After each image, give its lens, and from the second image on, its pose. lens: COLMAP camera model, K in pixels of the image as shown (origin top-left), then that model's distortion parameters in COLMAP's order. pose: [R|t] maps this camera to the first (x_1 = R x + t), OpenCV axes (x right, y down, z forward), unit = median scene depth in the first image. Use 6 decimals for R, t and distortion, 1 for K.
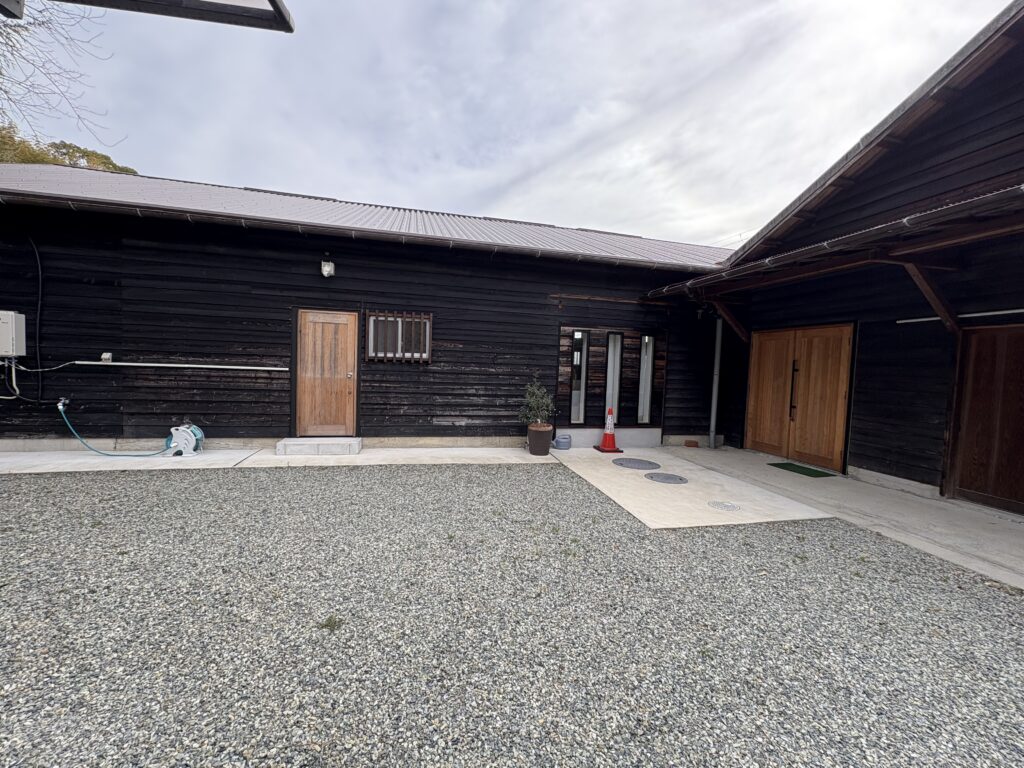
lens RADIAL K [[406.3, 0, 510.3], [0, 406.3, 384.0], [0, 0, 1]] dist [-0.001936, 0.000013]
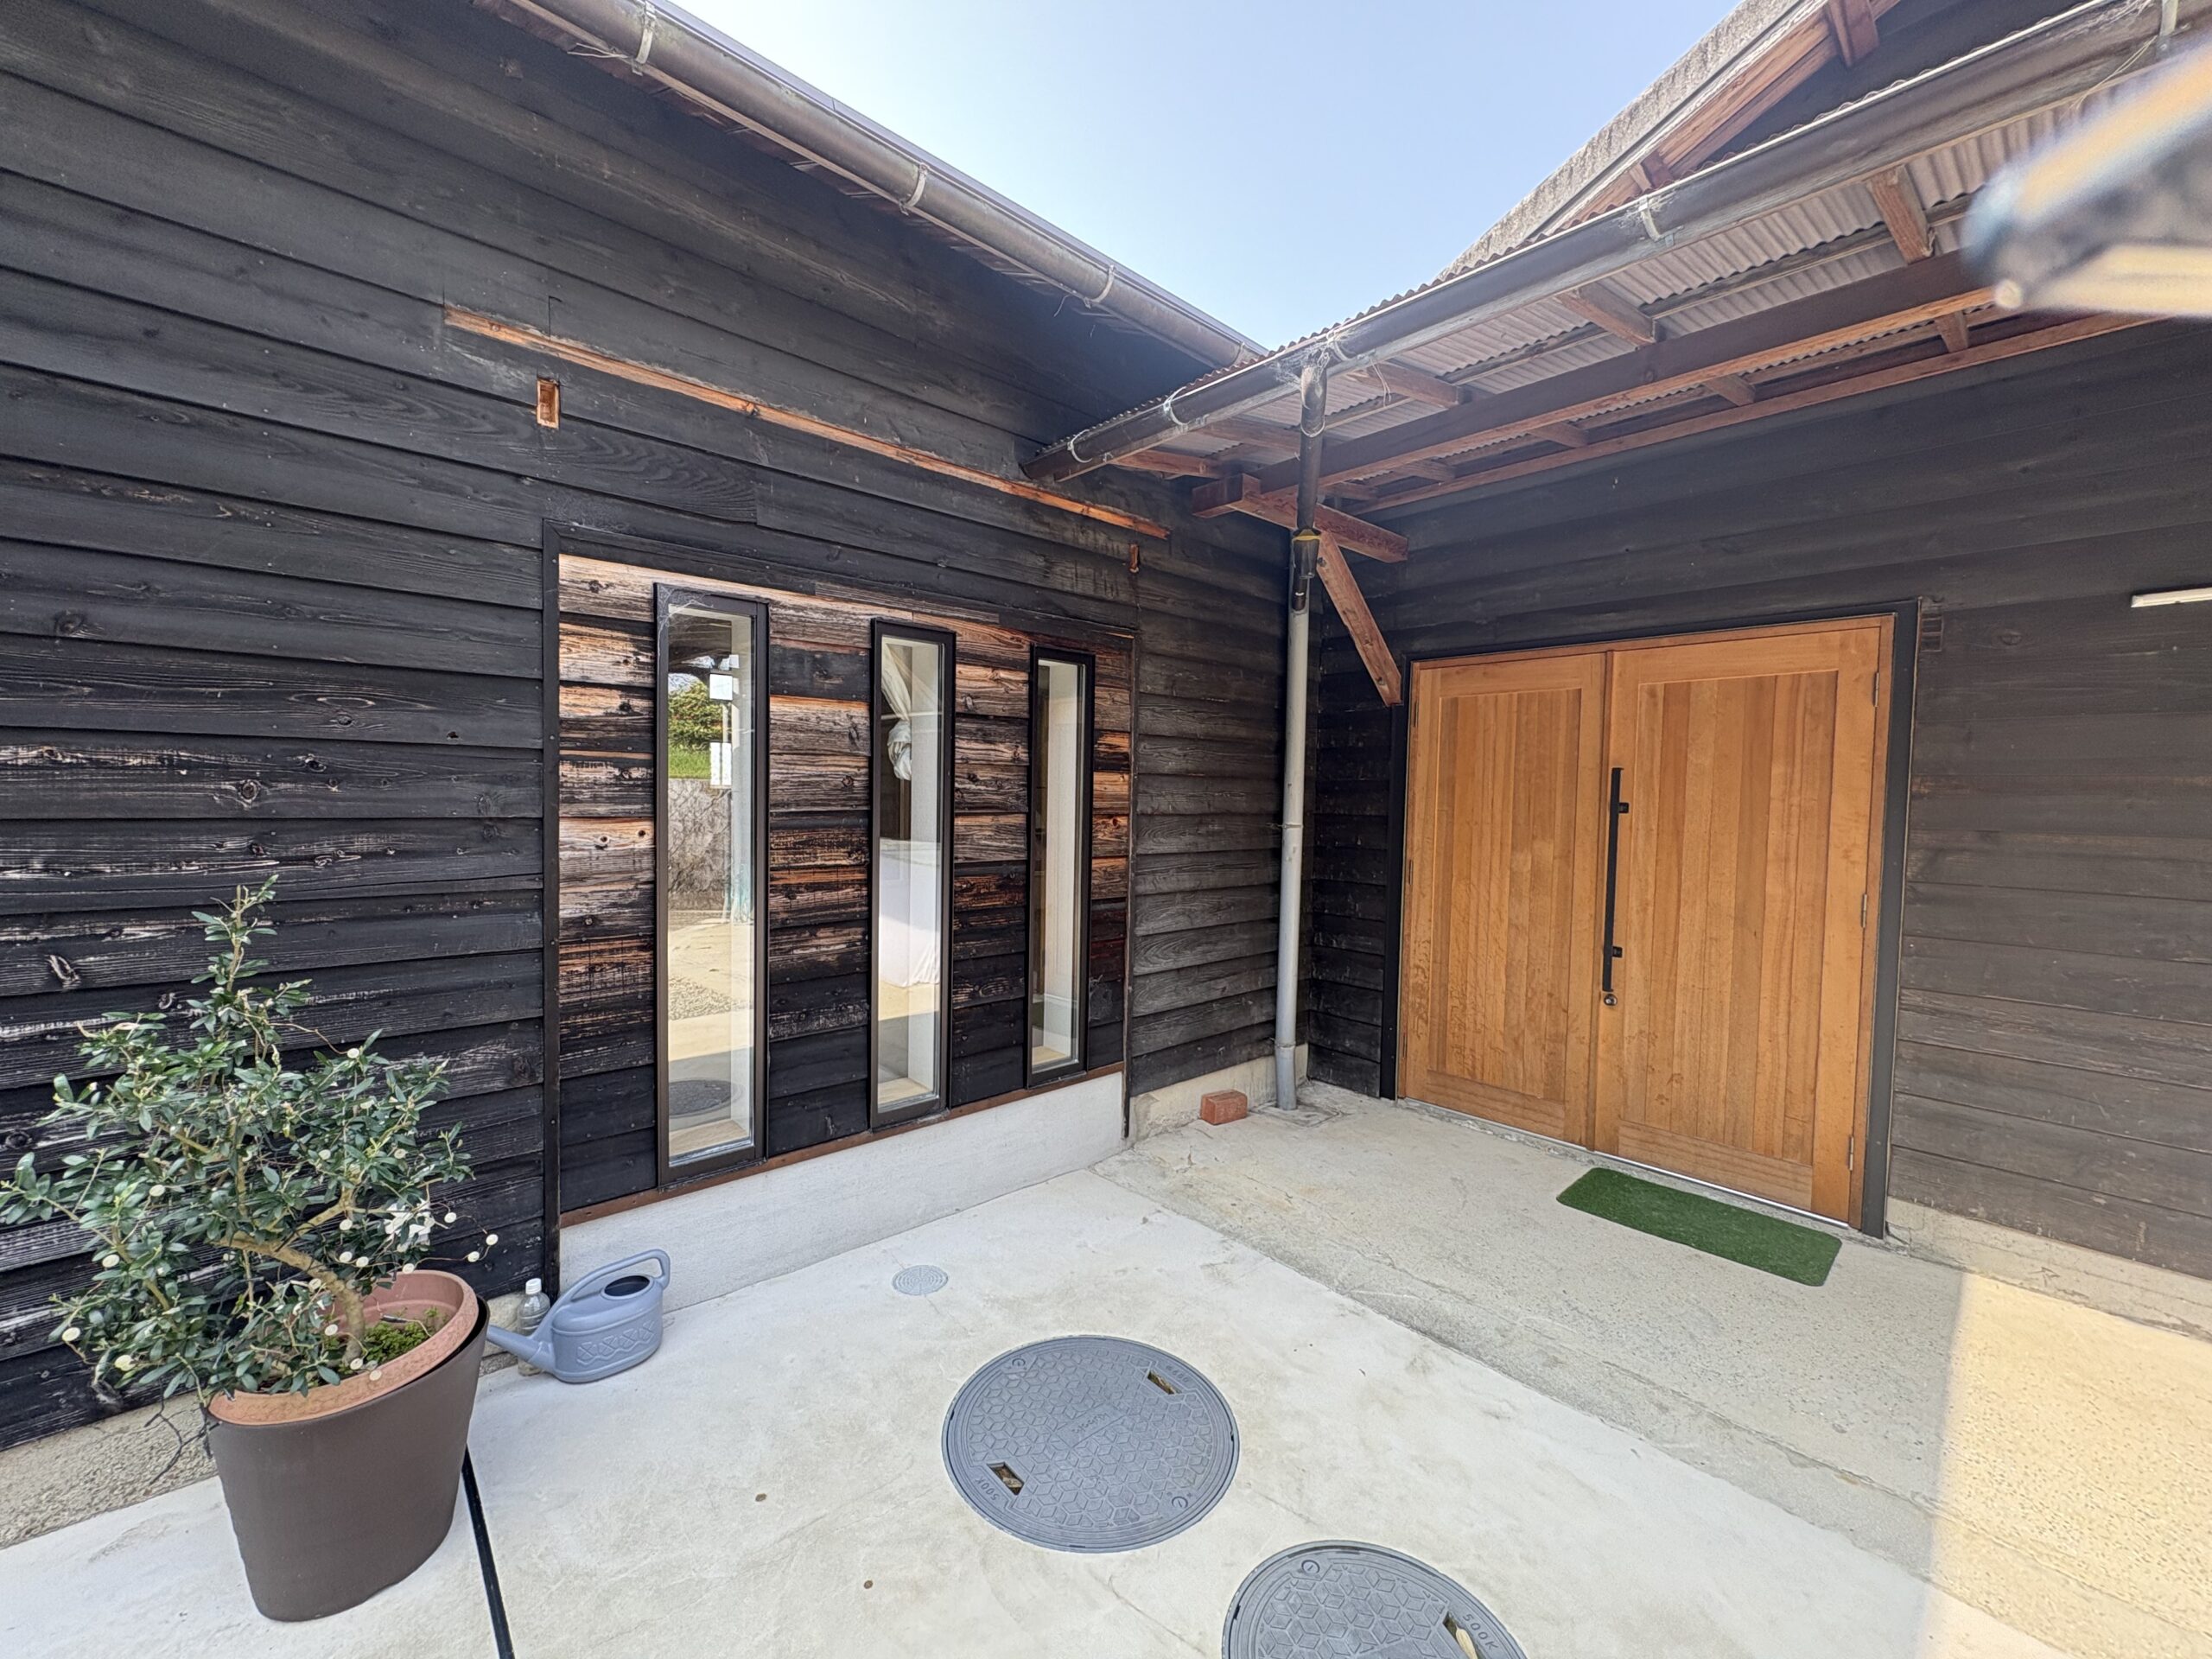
lens RADIAL K [[877.8, 0, 1103.1], [0, 877.8, 826.8], [0, 0, 1]] dist [-0.001936, 0.000013]
pose [[0.872767, -0.040038, 0.486493, 0.136544], [0.035772, 0.999197, 0.018059, -0.039513], [-0.486825, 0.001642, 0.873498, 0.612460]]
